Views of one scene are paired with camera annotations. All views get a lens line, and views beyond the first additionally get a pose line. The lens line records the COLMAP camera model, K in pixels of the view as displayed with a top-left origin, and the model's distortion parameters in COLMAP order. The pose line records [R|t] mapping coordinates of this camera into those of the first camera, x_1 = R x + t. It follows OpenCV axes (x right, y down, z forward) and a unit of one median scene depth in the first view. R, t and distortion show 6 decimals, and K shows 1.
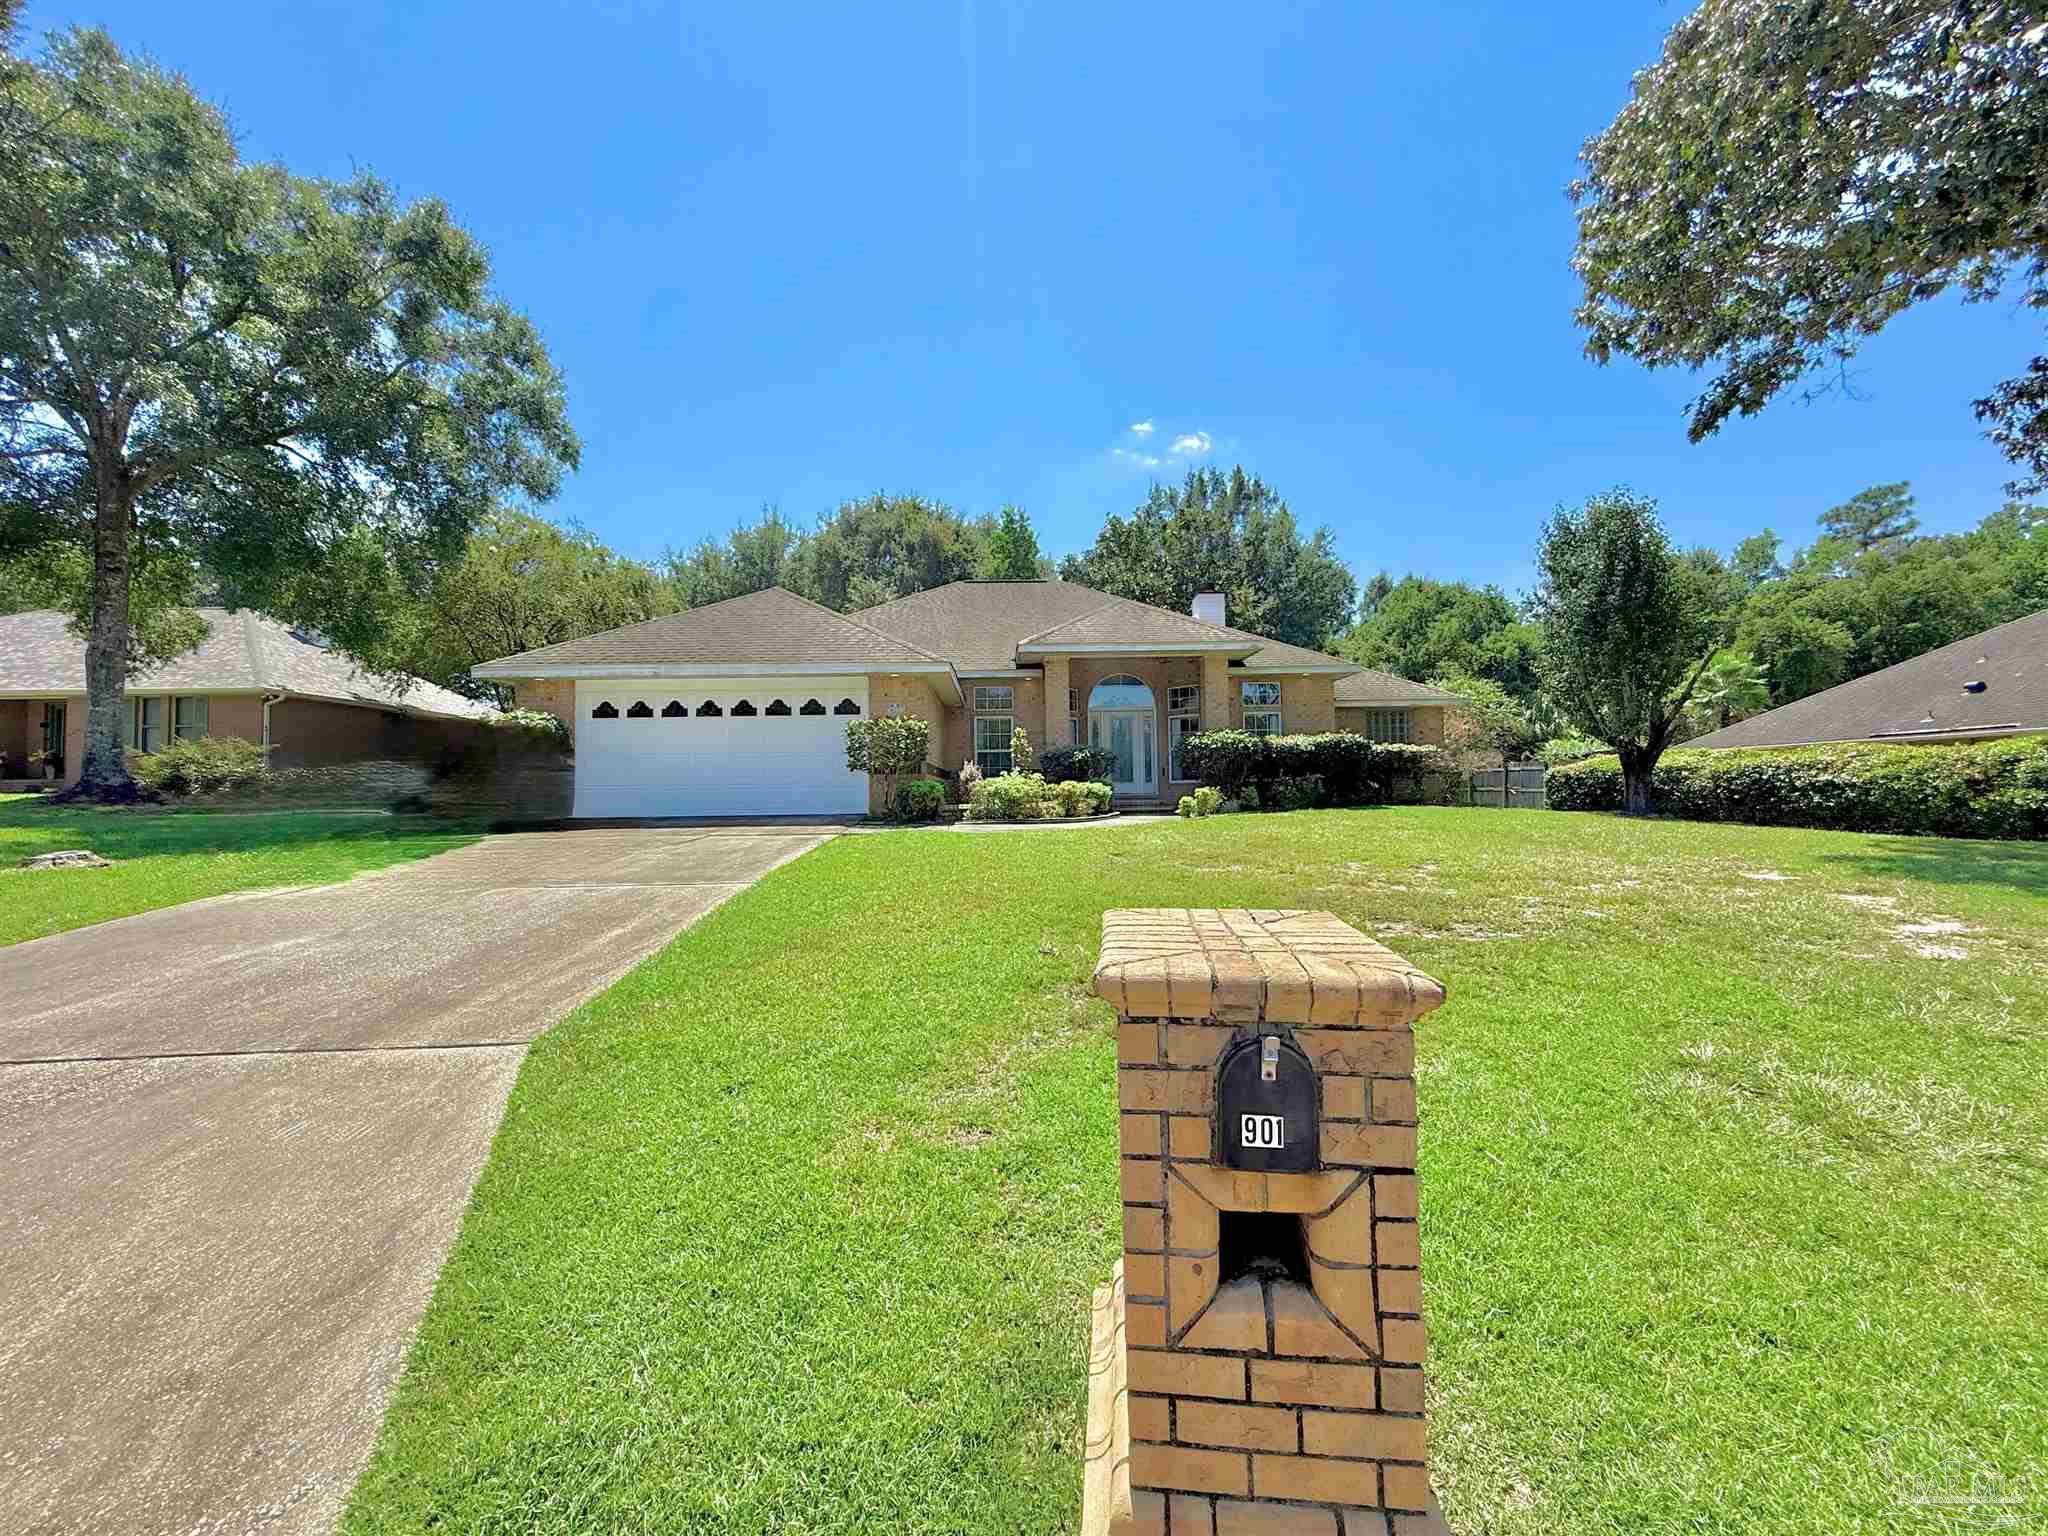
lens RADIAL K [[816.5, 0, 1020.2], [0, 816.5, 763.7], [0, 0, 1]] dist [0.000151, 0.000716]
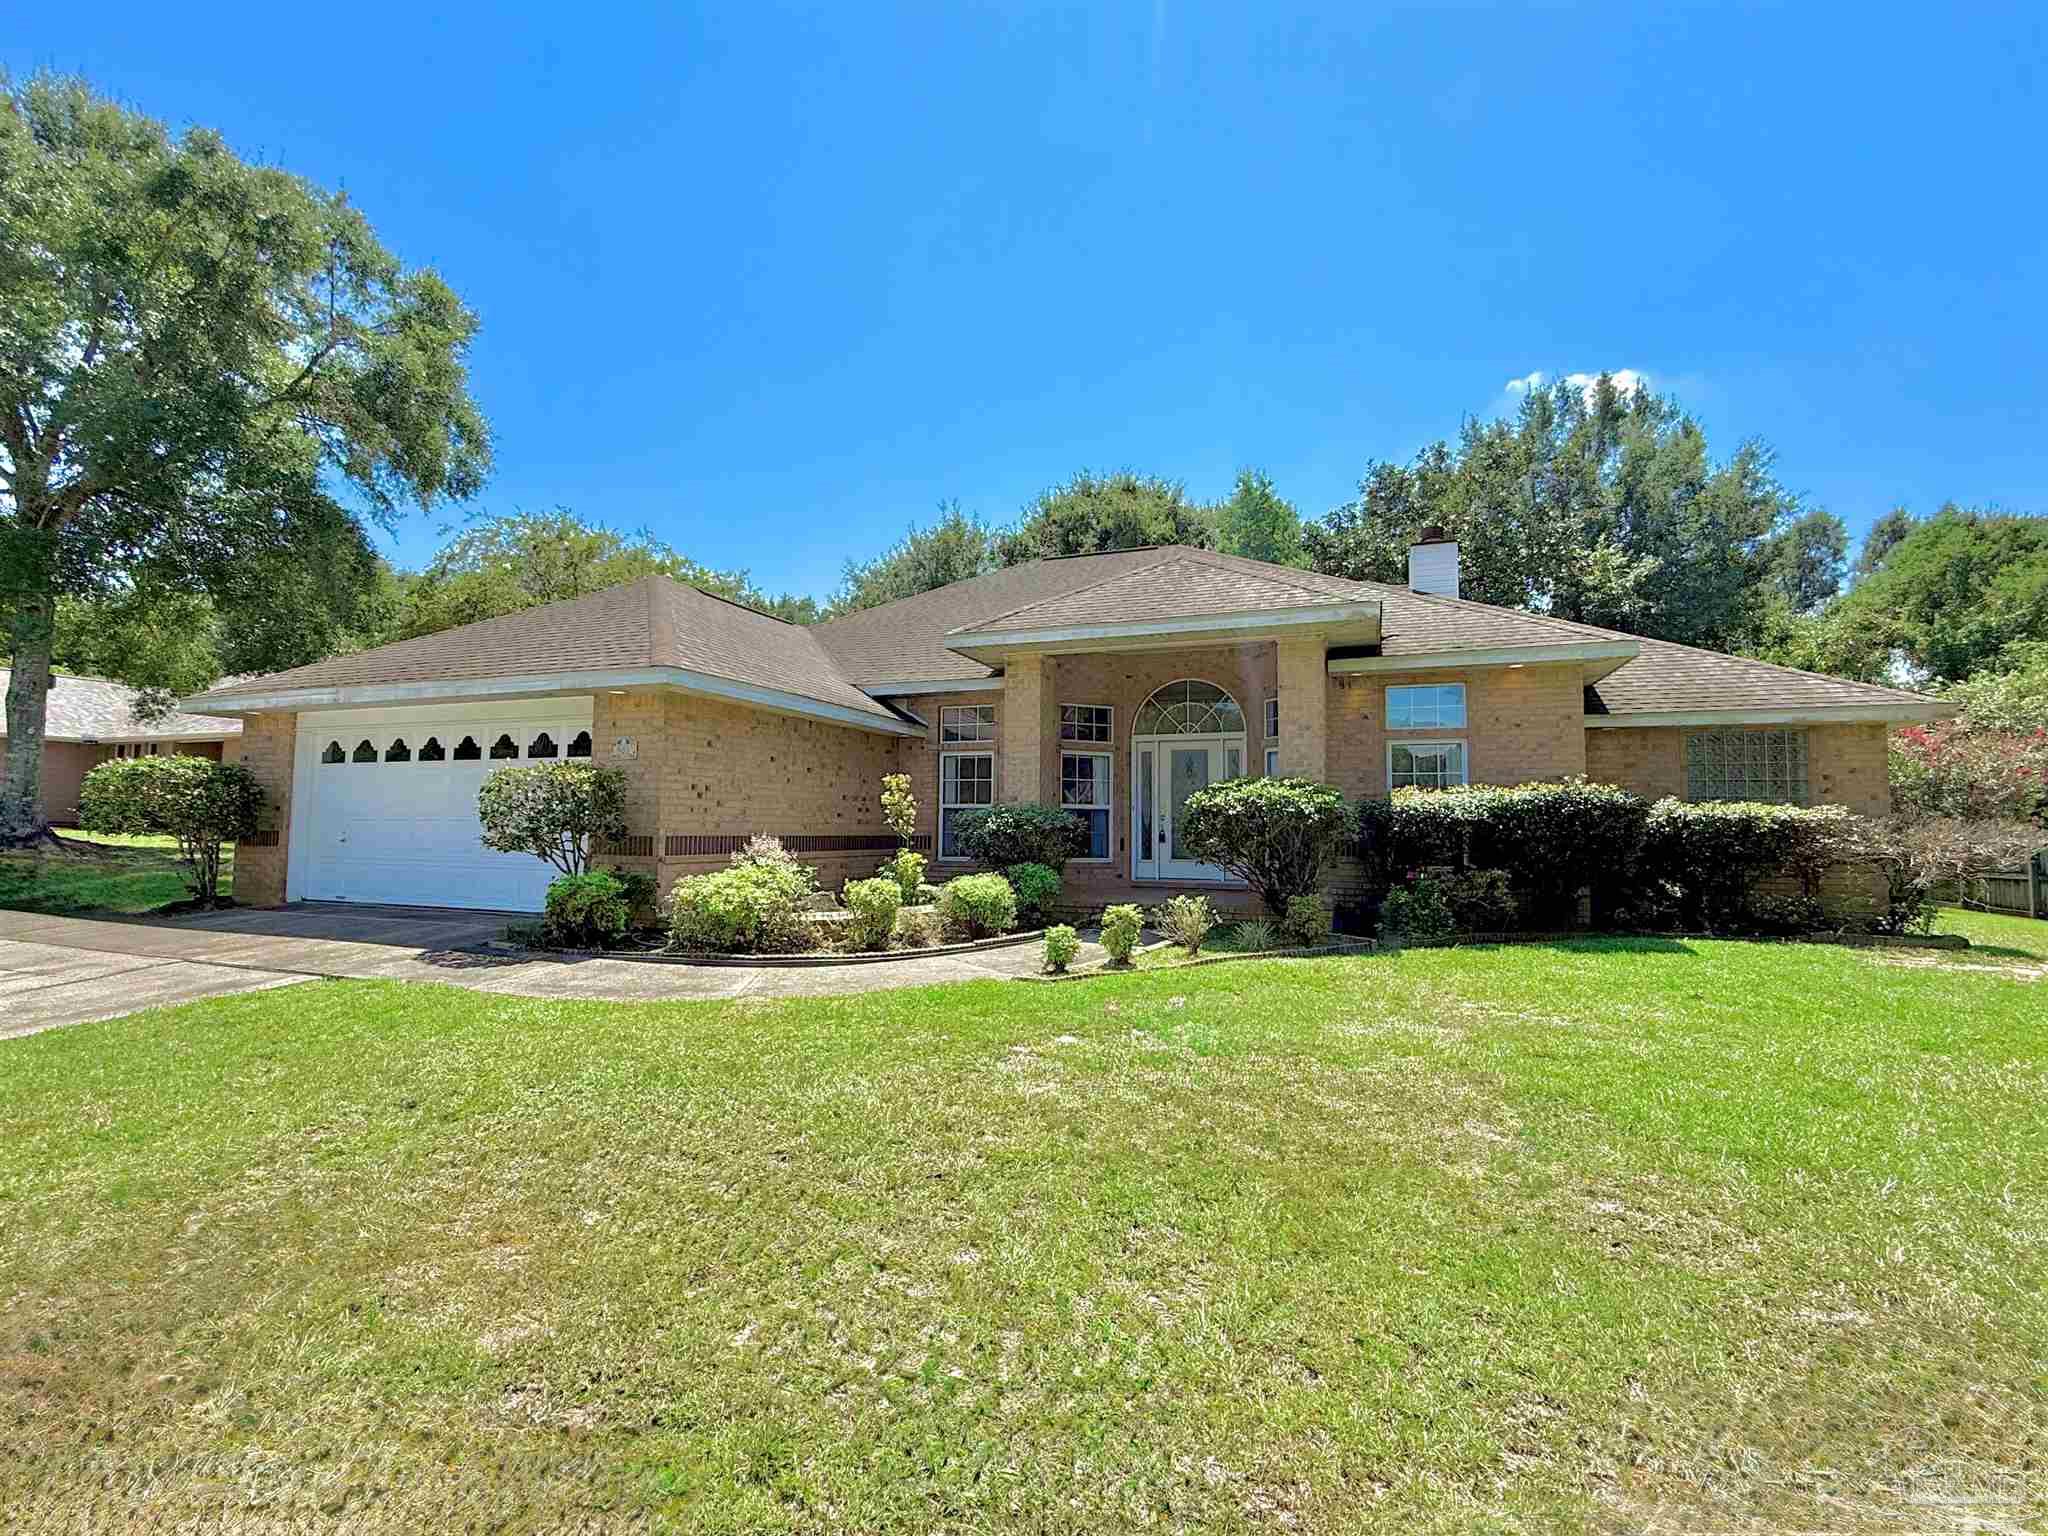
lens RADIAL K [[909.4, 0, 1025.1], [0, 909.4, 764.1], [0, 0, 1]] dist [0.014295, -0.000290]
pose [[0.931555, -0.003085, -0.363587, 0.270556], [-0.009088, 0.999454, -0.031765, -0.026770], [0.363487, 0.032895, 0.931018, 0.354708]]
